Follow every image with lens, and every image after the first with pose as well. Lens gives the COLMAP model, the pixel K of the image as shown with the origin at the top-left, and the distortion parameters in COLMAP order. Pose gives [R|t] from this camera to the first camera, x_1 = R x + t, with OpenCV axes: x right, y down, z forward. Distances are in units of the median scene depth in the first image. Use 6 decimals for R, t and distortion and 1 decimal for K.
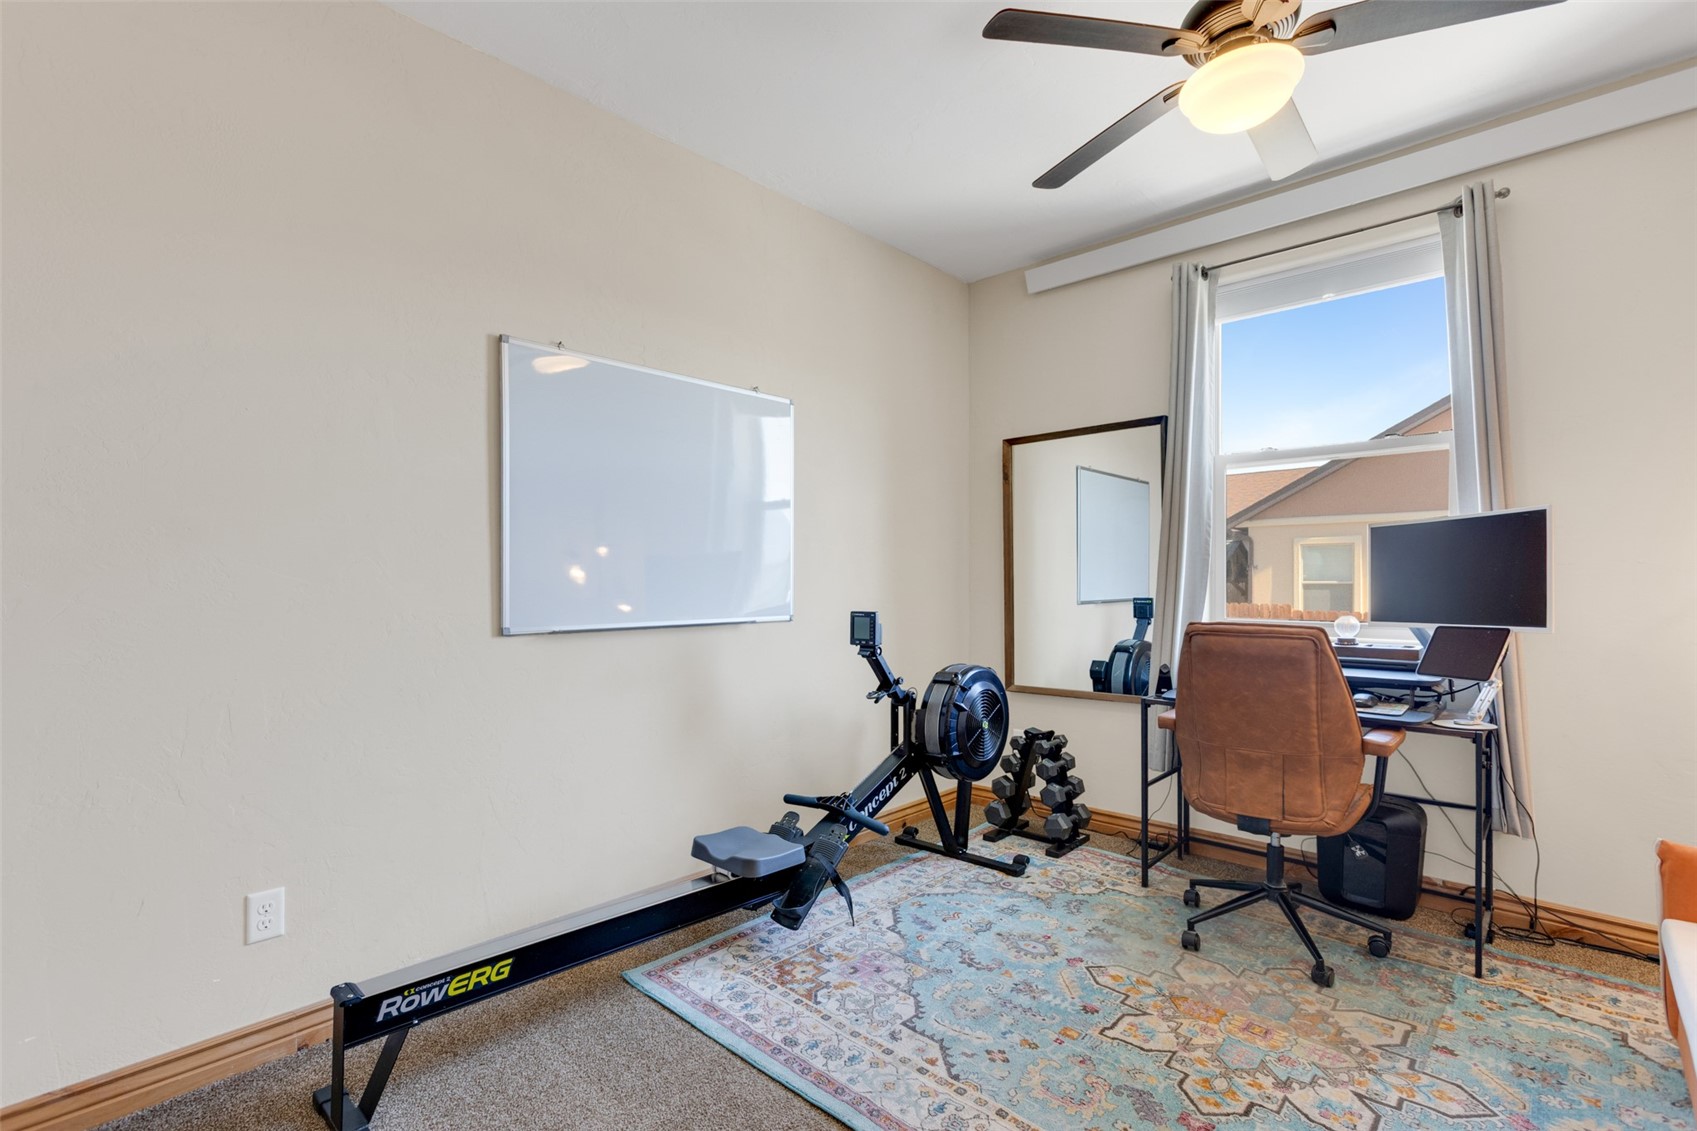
lens RADIAL K [[771.6, 0, 851.7], [0, 771.6, 577.4], [0, 0, 1]] dist [-0.002895, -0.001090]
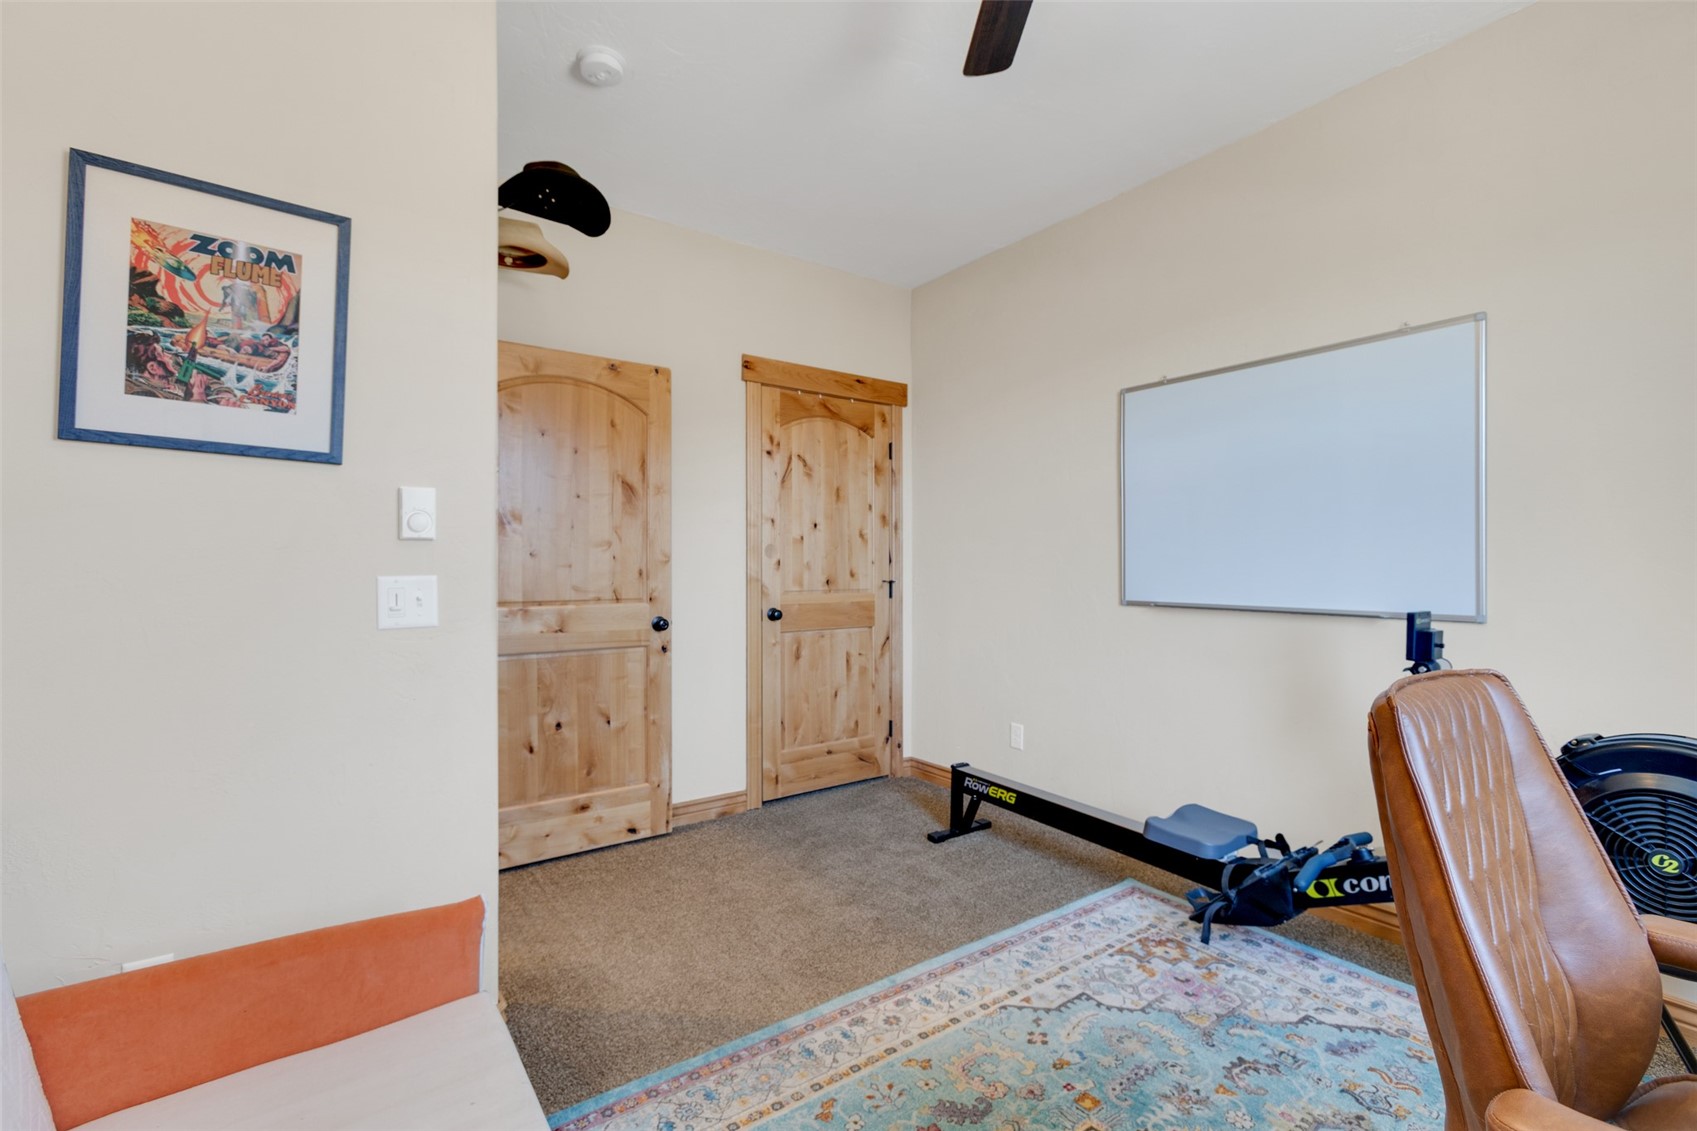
lens RADIAL K [[754.7, 0, 839.2], [0, 754.7, 563.8], [0, 0, 1]] dist [-0.015870, 0.002674]
pose [[-0.209352, 0.003951, -0.977832, 1.227378], [0.009730, 0.999951, 0.001958, -0.012985], [0.977792, -0.009104, -0.209380, 0.966515]]
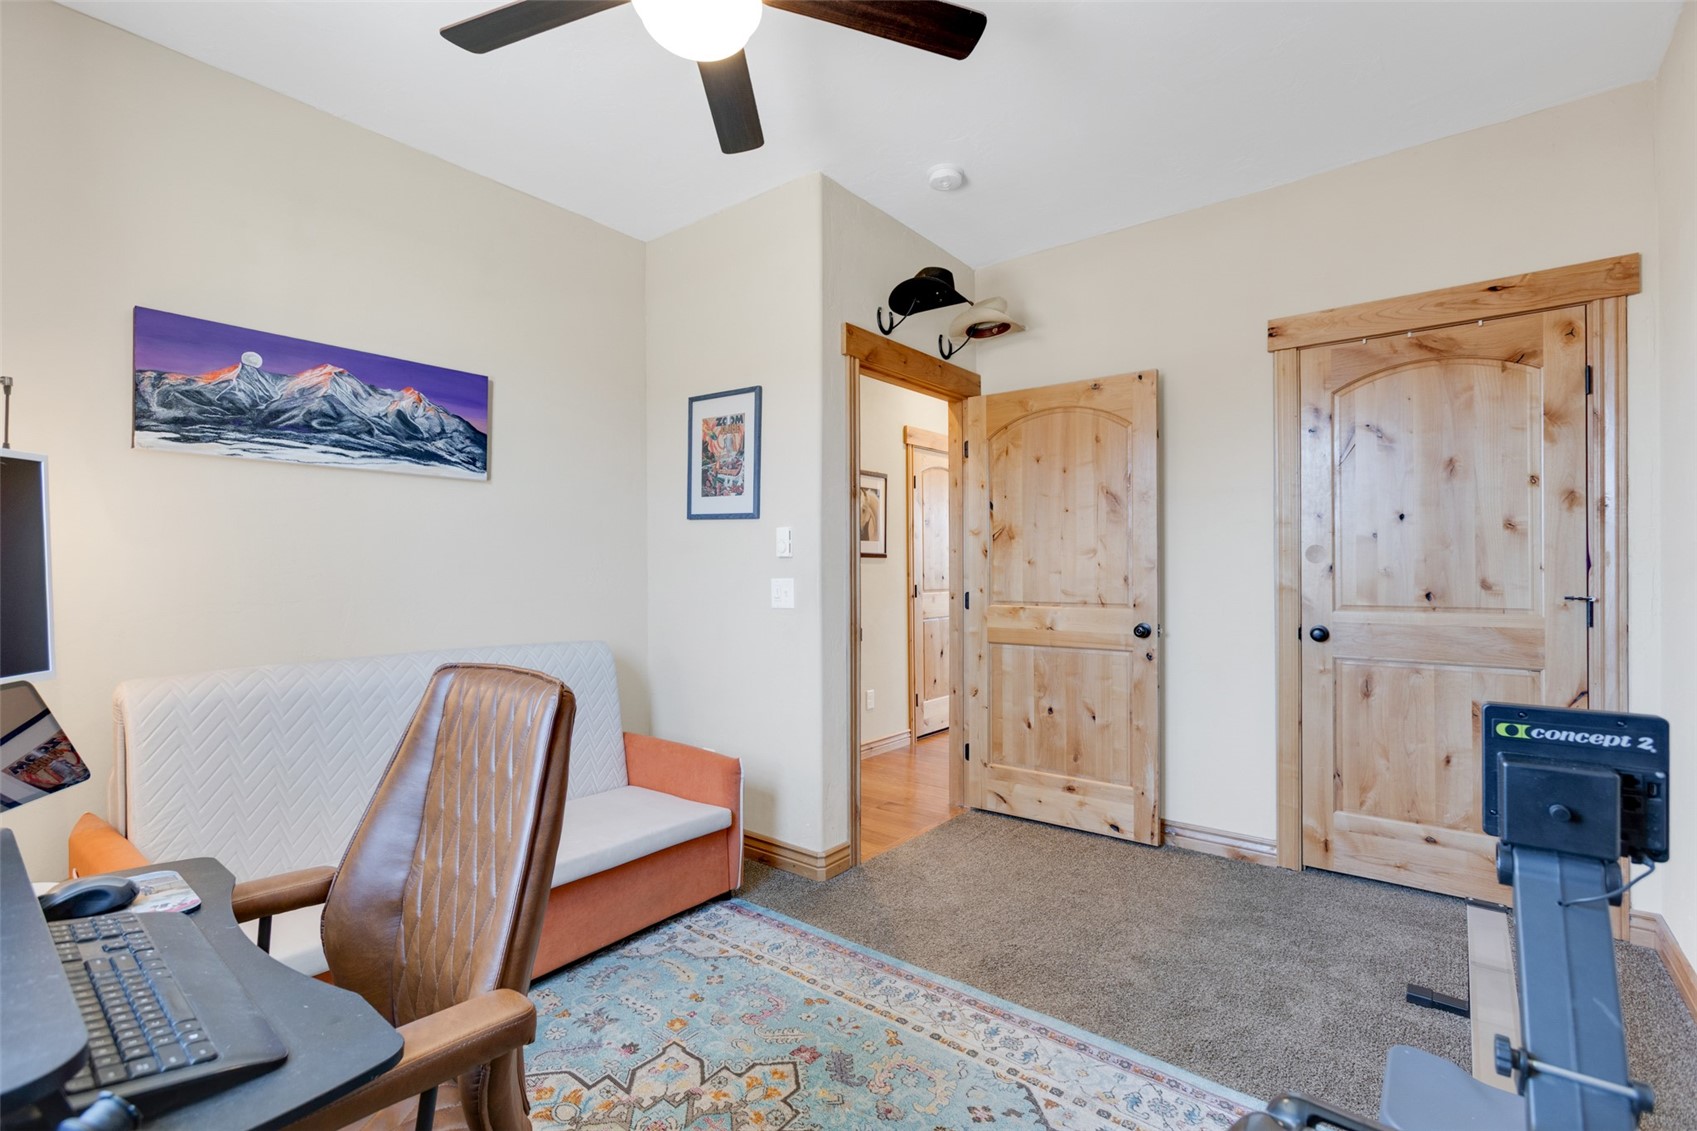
lens RADIAL K [[754.7, 0, 838.3], [0, 754.7, 569.2], [0, 0, 1]] dist [-0.015870, 0.002674]
pose [[-0.998337, 0.006227, -0.057307, 0.404558], [0.006811, 0.999927, -0.009998, -0.003754], [0.057241, -0.010372, -0.998307, 1.883012]]
